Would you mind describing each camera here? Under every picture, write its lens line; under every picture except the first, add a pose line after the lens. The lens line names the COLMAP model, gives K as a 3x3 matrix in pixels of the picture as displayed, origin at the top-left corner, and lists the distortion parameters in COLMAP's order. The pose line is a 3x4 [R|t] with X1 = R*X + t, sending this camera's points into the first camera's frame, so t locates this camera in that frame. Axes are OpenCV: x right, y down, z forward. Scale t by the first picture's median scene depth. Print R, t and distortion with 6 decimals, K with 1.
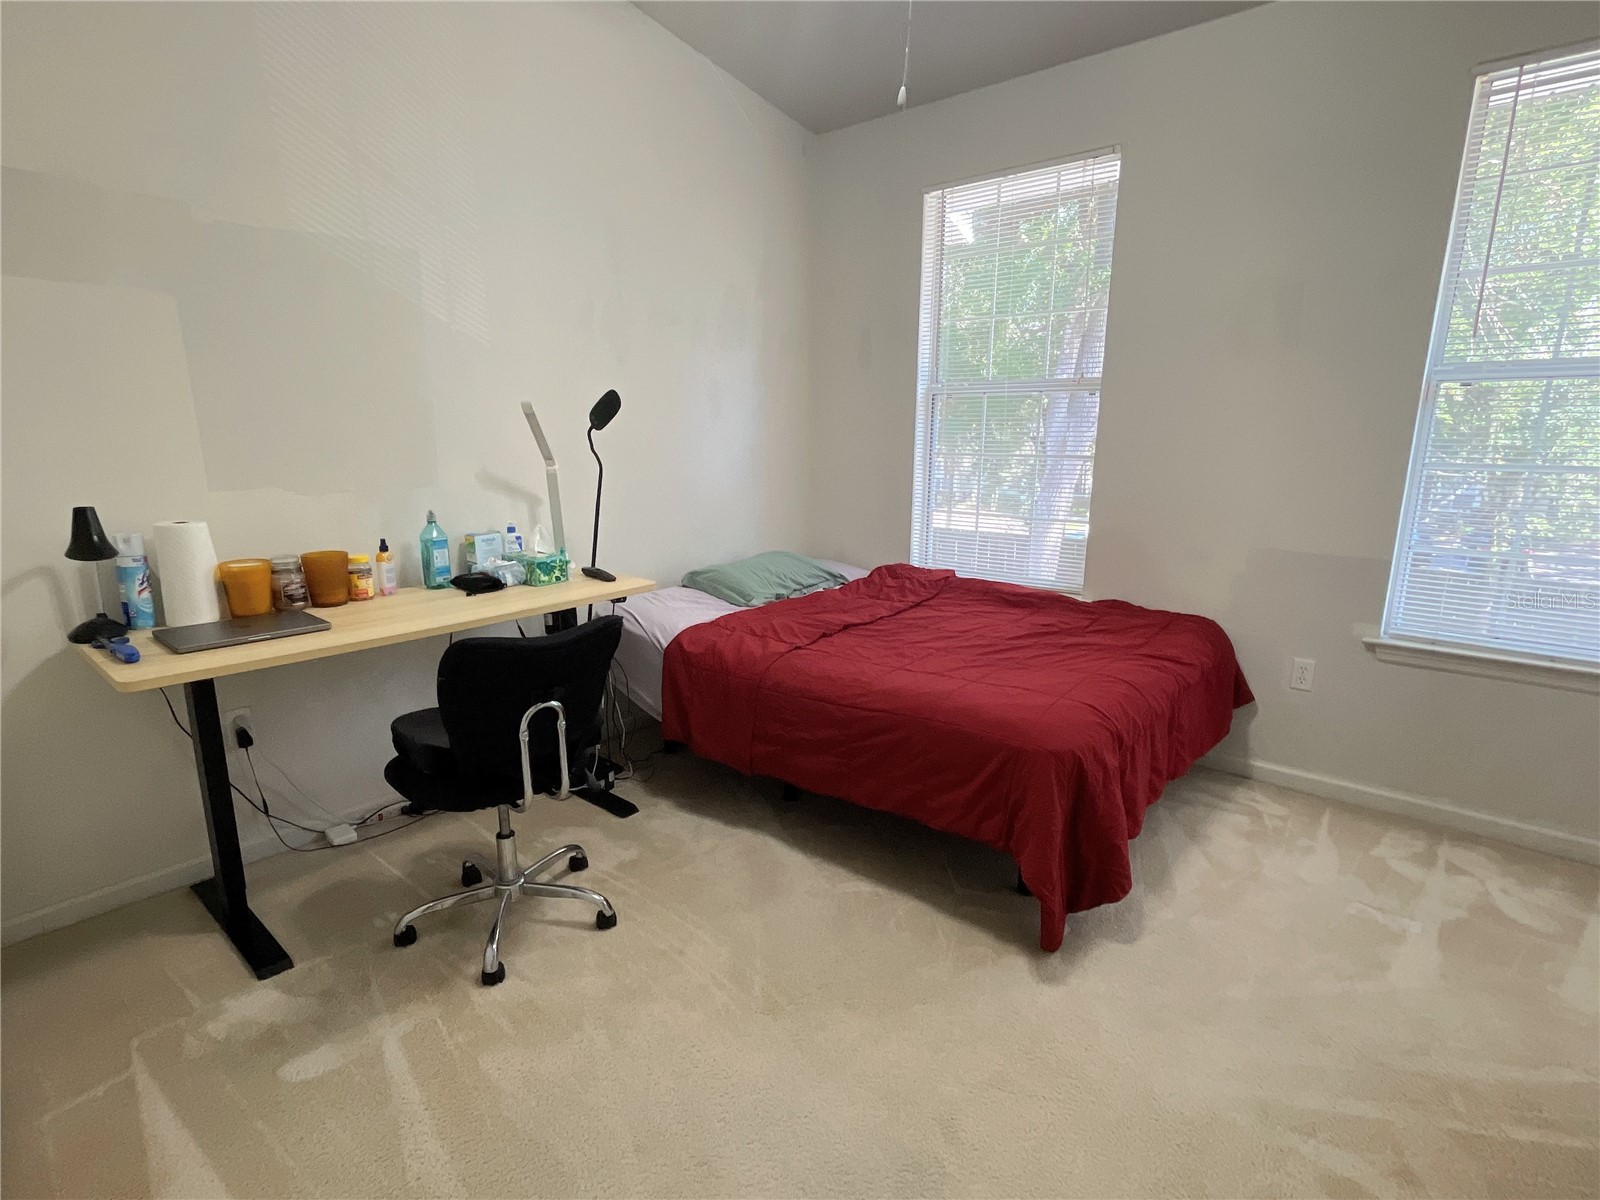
lens RADIAL K [[810.7, 0, 794.6], [0, 810.7, 604.0], [0, 0, 1]] dist [-0.002969, 0.003235]
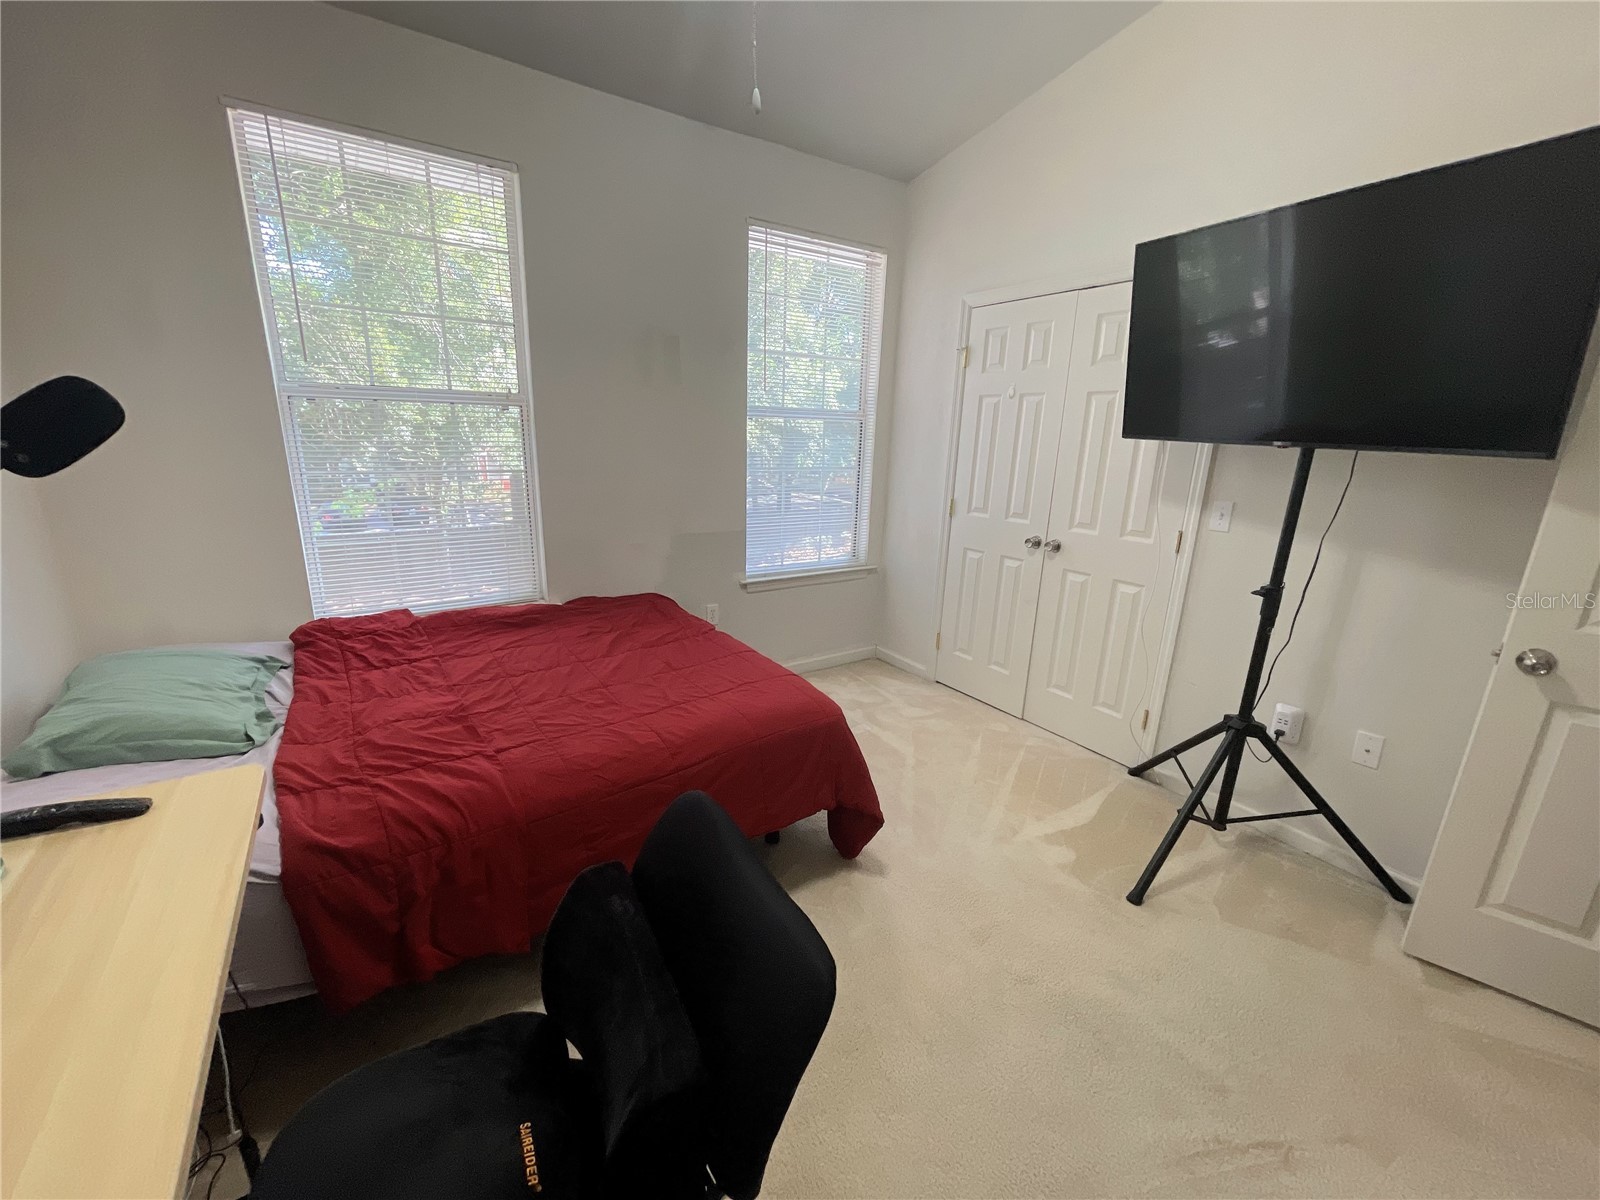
lens RADIAL K [[649.8, 0, 796.4], [0, 649.8, 600.5], [0, 0, 1]] dist [-0.001790, 0.000880]
pose [[0.250937, -0.239973, 0.937786, -0.454039], [0.168042, 0.964874, 0.201940, -0.156991], [-0.953306, 0.106913, 0.282448, 0.550474]]
